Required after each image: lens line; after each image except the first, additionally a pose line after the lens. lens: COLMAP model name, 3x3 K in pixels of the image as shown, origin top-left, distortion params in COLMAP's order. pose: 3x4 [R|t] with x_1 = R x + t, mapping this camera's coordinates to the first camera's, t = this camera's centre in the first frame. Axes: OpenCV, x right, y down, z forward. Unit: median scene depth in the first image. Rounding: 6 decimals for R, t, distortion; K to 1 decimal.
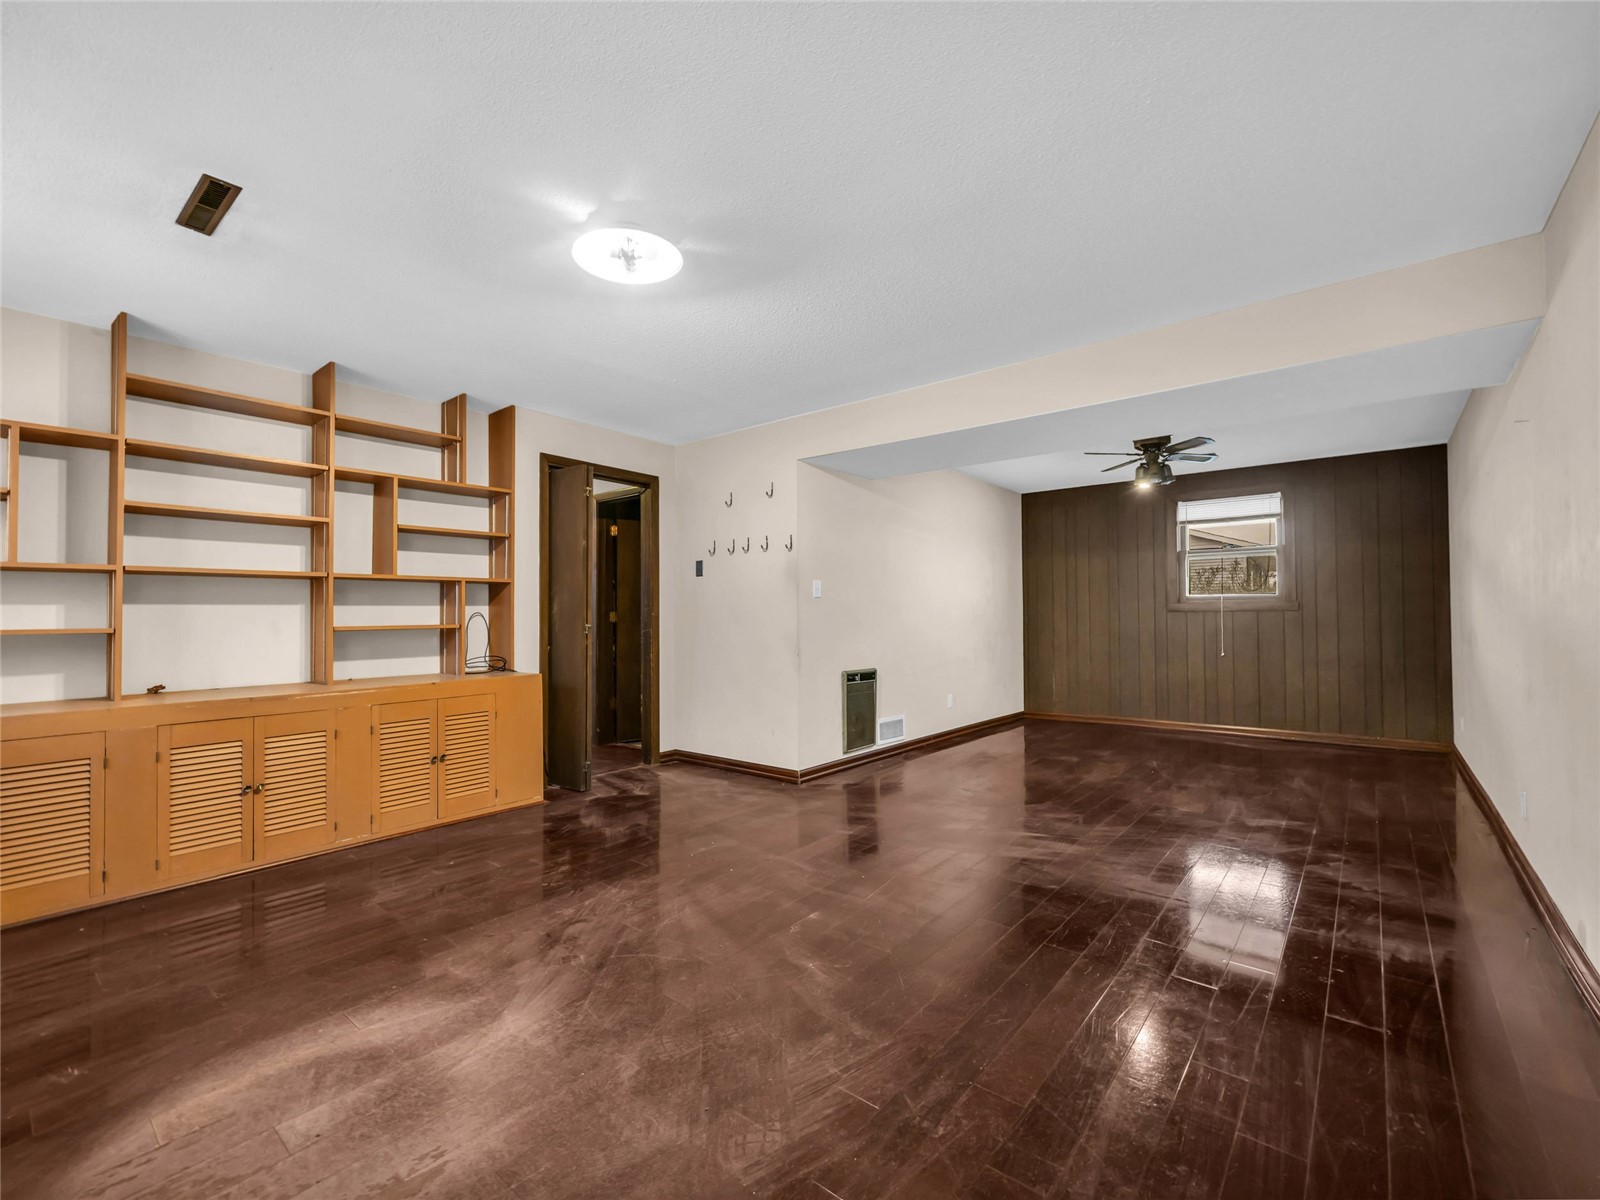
lens RADIAL K [[693.2, 0, 802.4], [0, 693.2, 601.8], [0, 0, 1]] dist [-0.002200, -0.000139]
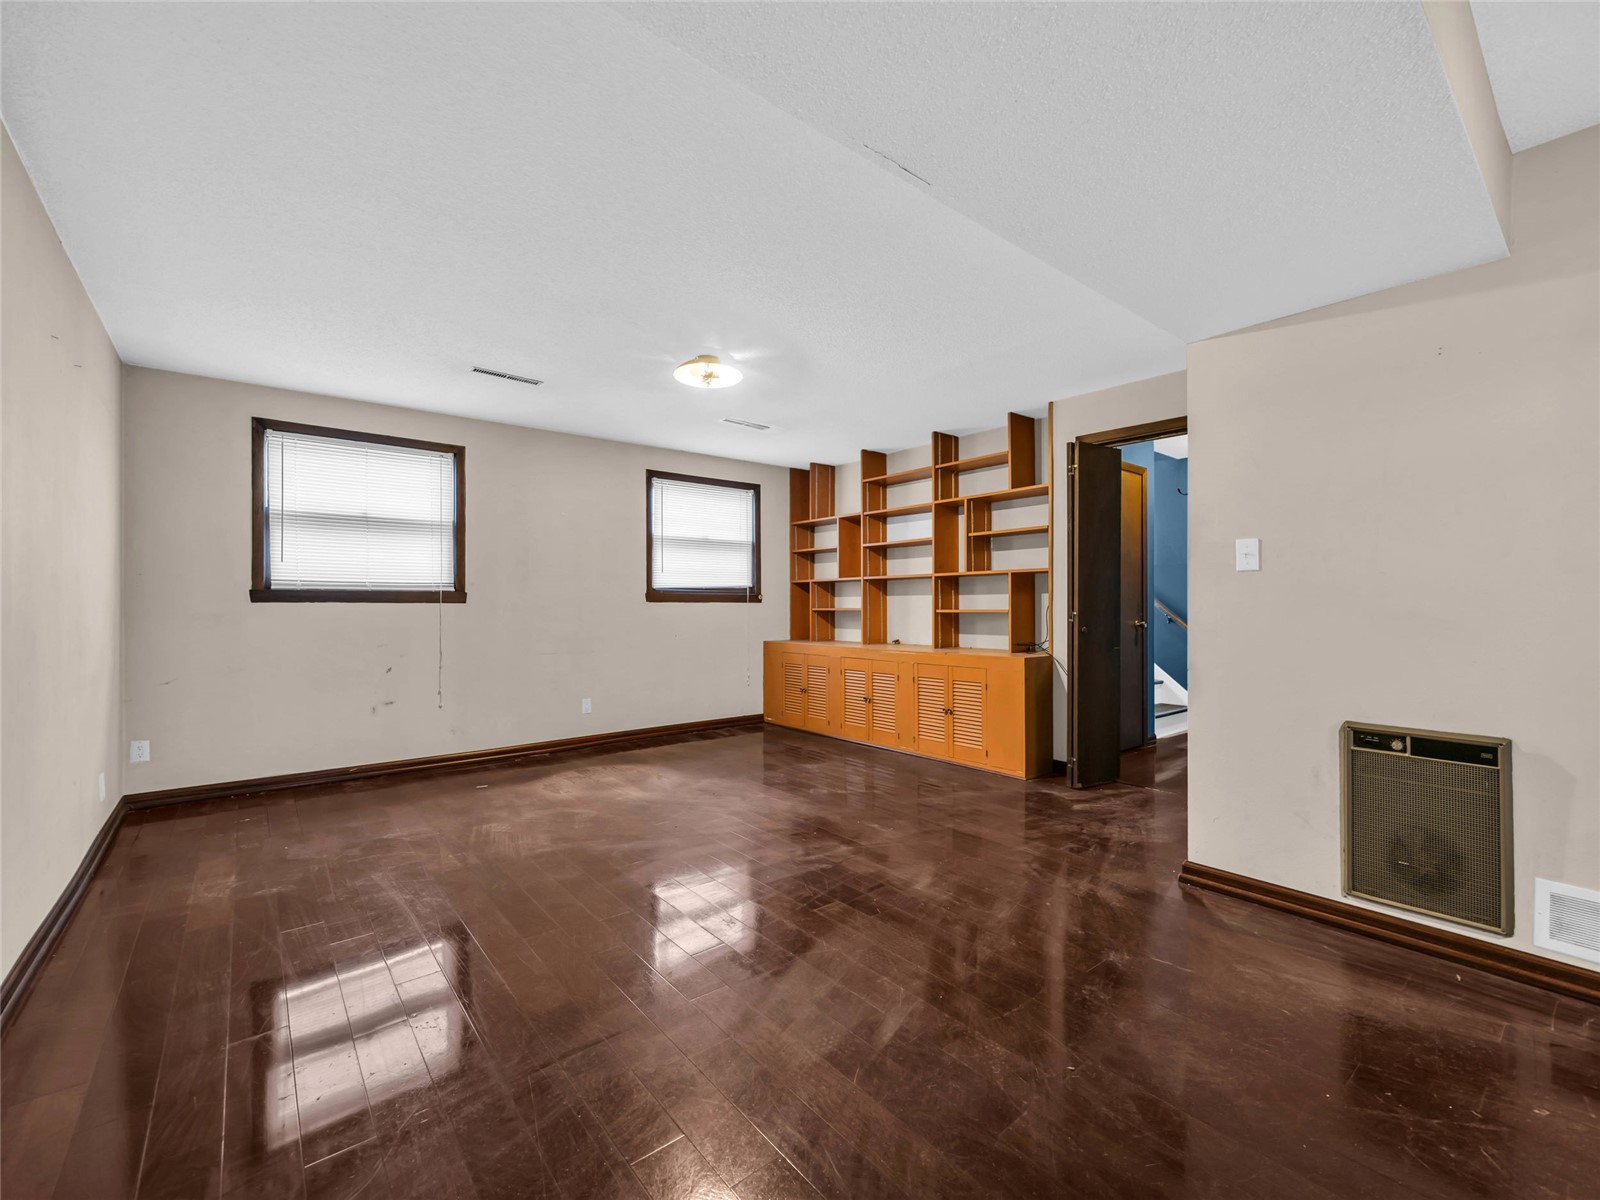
lens RADIAL K [[693.2, 0, 802.4], [0, 693.2, 601.8], [0, 0, 1]] dist [-0.002200, -0.000139]
pose [[-0.205631, 0.004168, -0.978621, 0.796176], [0.026332, 0.999652, -0.001276, 0.012514], [0.978275, -0.026031, -0.205670, 0.979606]]
